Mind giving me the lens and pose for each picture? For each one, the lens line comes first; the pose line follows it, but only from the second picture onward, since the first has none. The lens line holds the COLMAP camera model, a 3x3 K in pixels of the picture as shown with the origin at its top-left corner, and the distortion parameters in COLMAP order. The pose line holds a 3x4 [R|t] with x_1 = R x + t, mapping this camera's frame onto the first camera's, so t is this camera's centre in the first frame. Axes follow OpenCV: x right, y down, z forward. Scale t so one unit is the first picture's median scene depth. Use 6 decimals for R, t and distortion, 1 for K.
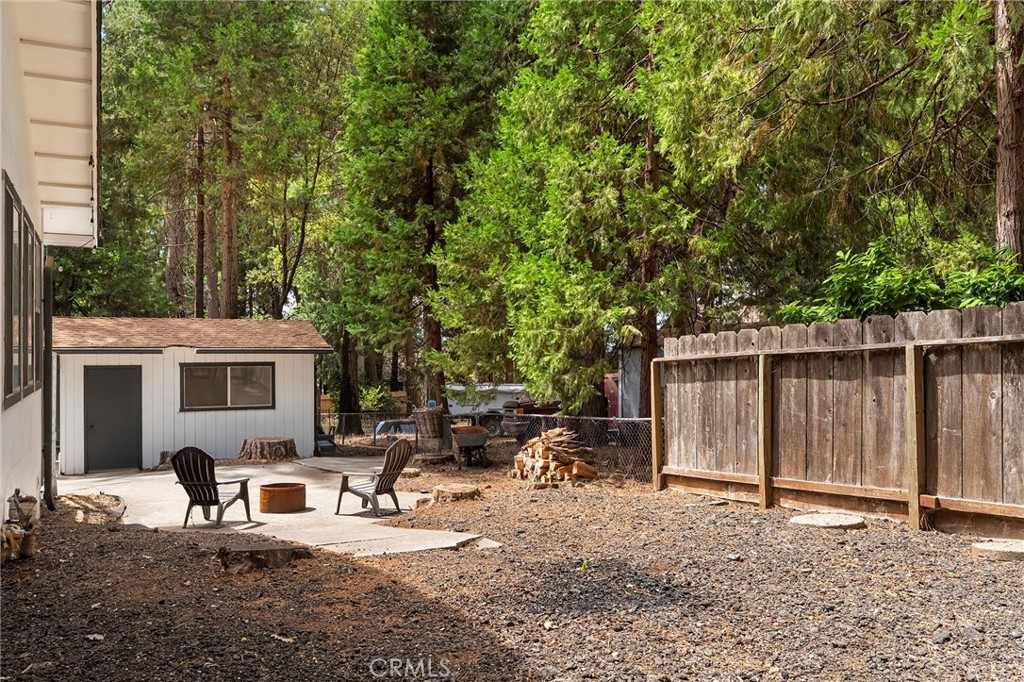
lens RADIAL K [[830.3, 0, 510.1], [0, 830.3, 347.4], [0, 0, 1]] dist [-0.044103, 0.001192]
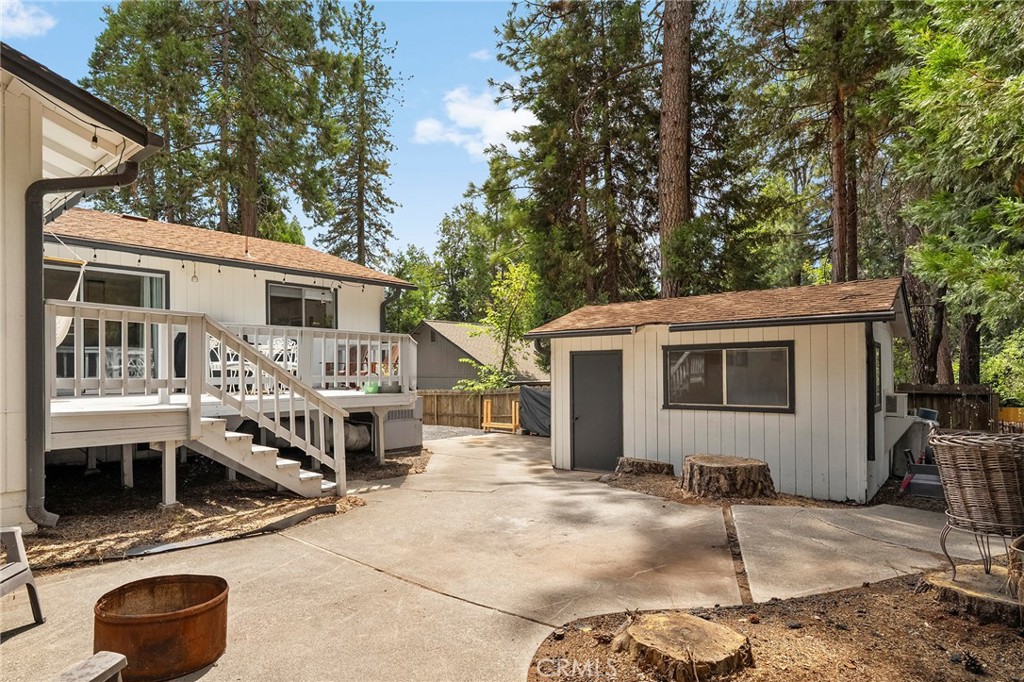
lens RADIAL K [[572.7, 0, 484.3], [0, 572.7, 366.3], [0, 0, 1]] dist [0.006153, 0.000068]
pose [[0.406675, -0.007720, -0.913540, 0.028297], [0.011186, 0.999931, -0.003470, 0.044153], [0.913504, -0.008808, 0.406734, 0.725241]]
